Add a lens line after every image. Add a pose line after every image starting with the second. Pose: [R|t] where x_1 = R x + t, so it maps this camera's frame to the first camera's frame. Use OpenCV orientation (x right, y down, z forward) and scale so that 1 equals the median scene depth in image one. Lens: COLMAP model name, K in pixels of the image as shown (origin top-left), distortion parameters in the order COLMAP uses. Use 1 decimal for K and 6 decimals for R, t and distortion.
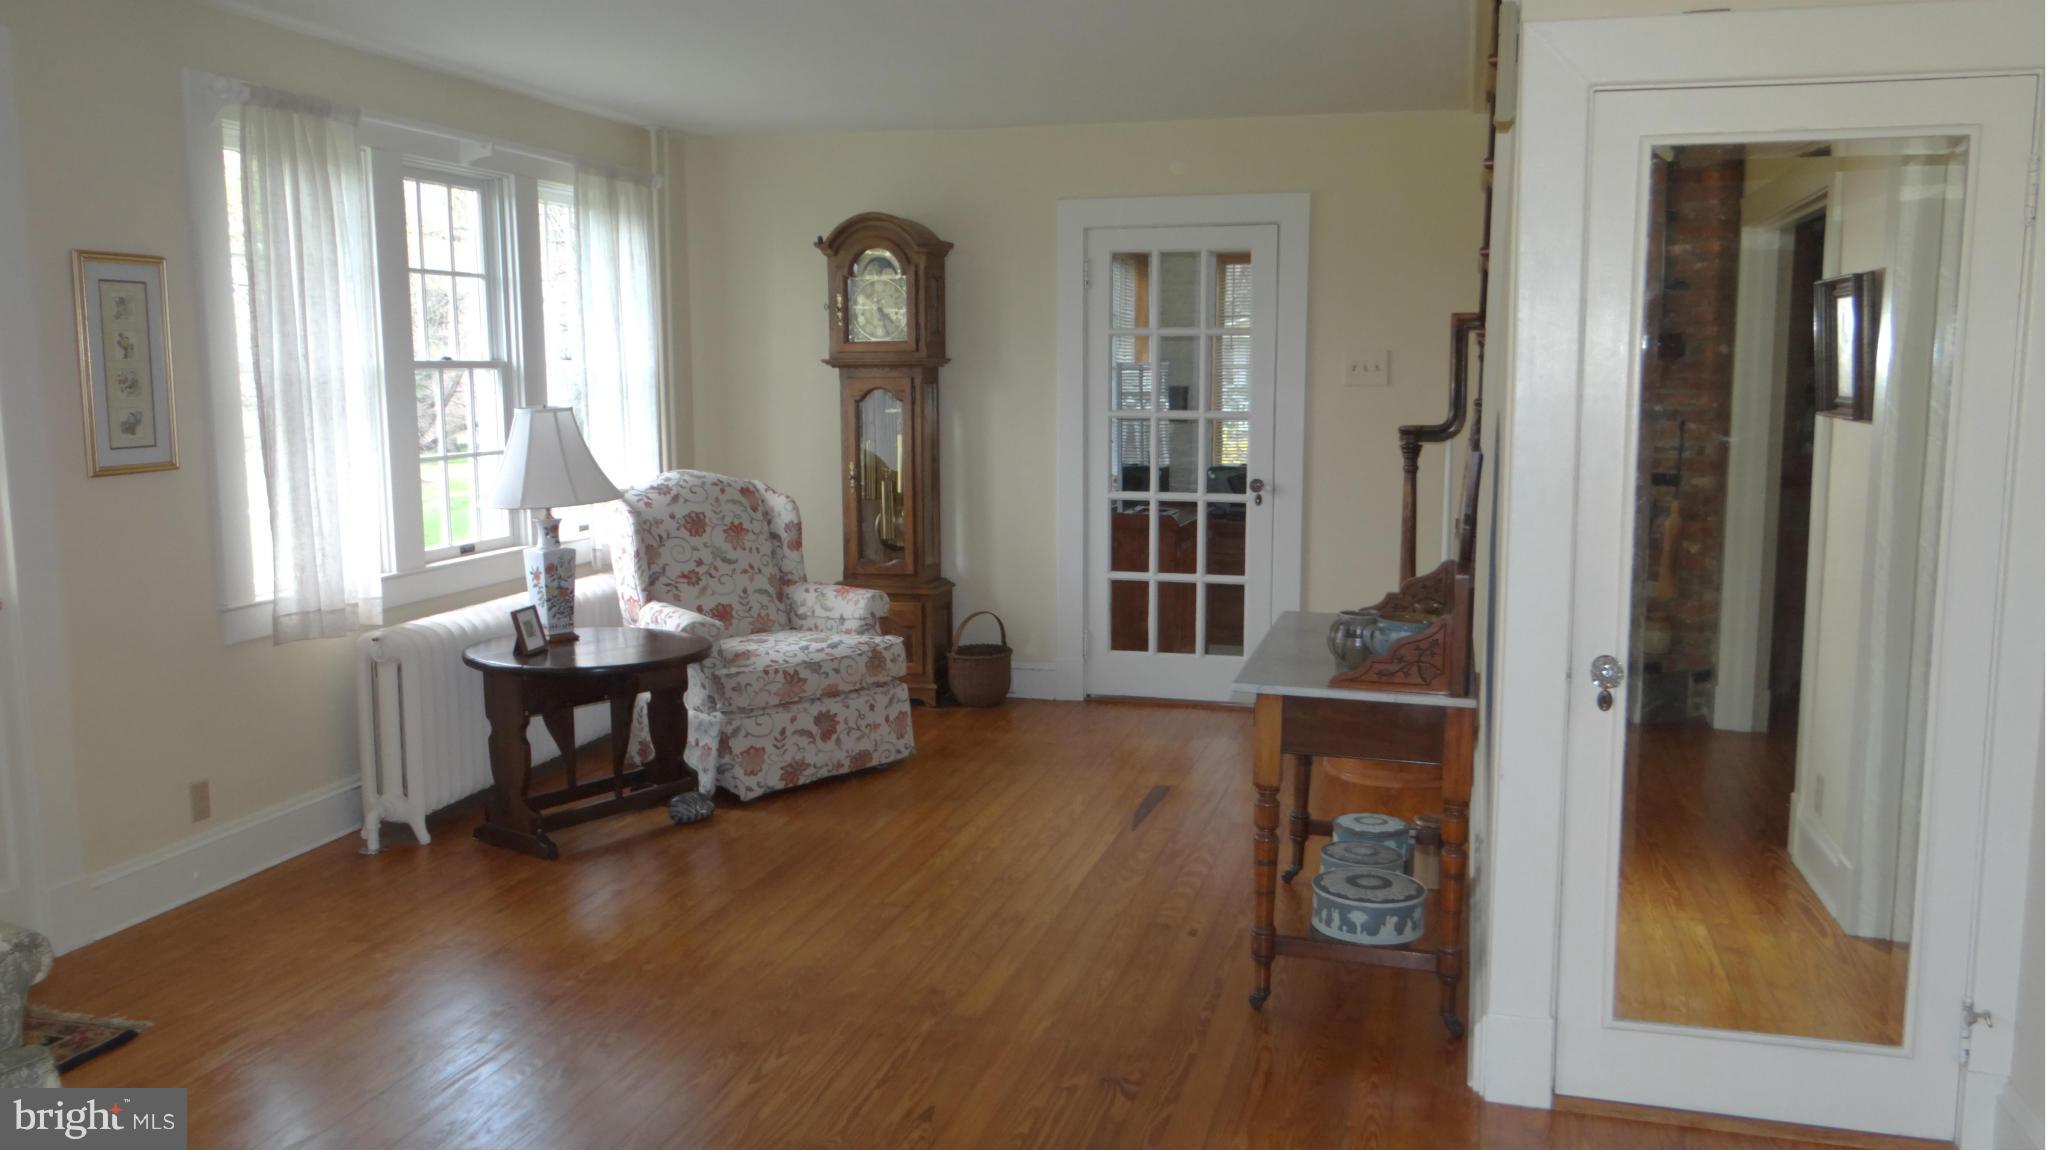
lens RADIAL K [[1583.4, 0, 1025.8], [0, 1583.4, 561.5], [0, 0, 1]] dist [-0.004488, -0.001581]
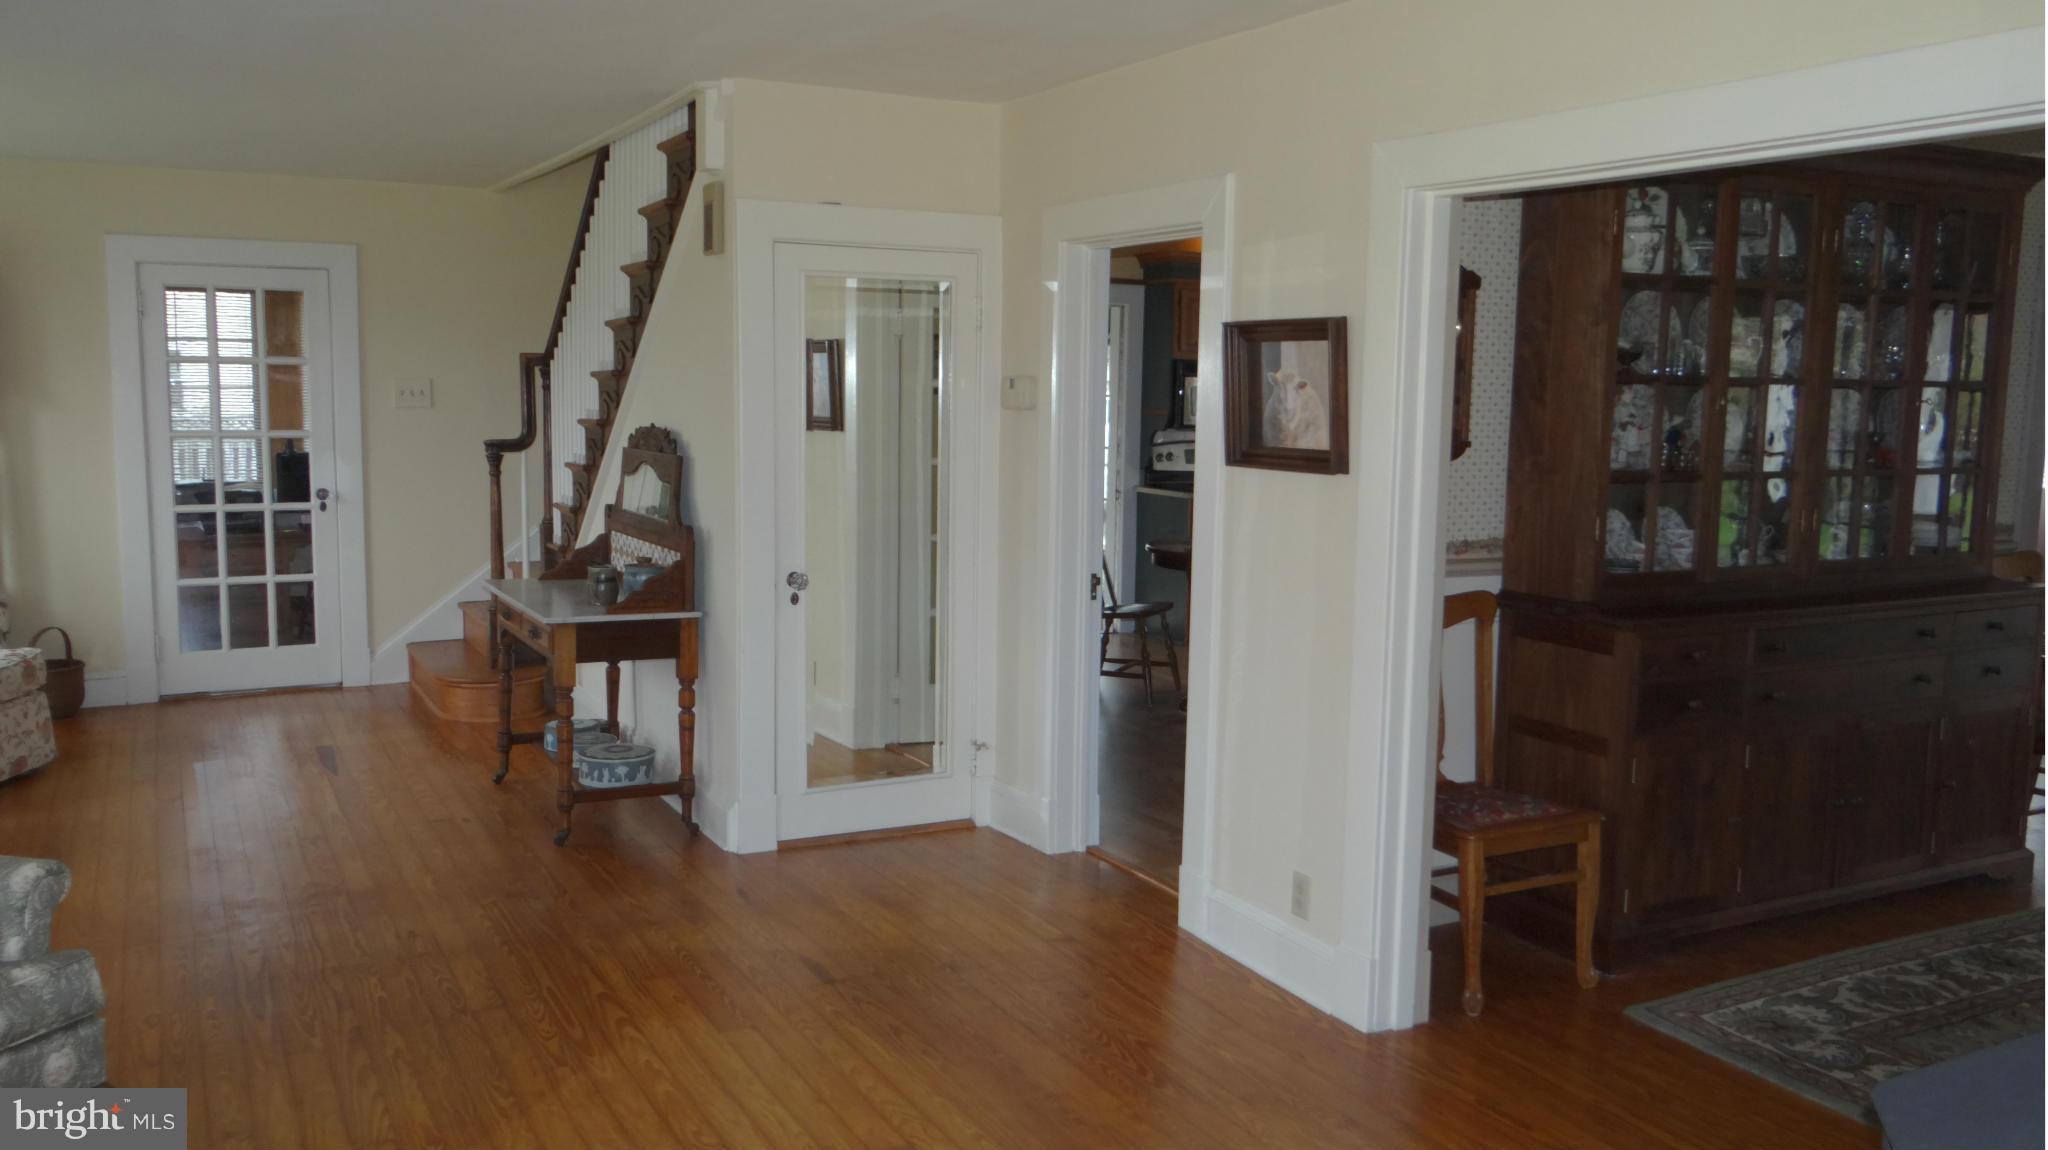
lens RADIAL K [[1621.1, 0, 1024.0], [0, 1621.1, 575.0], [0, 0, 1]] dist [-0.095954, 0.002293]
pose [[0.719008, -0.067848, 0.691682, -0.330141], [0.068166, 0.997309, 0.026968, 0.016322], [-0.691651, 0.027759, 0.721699, -0.212939]]
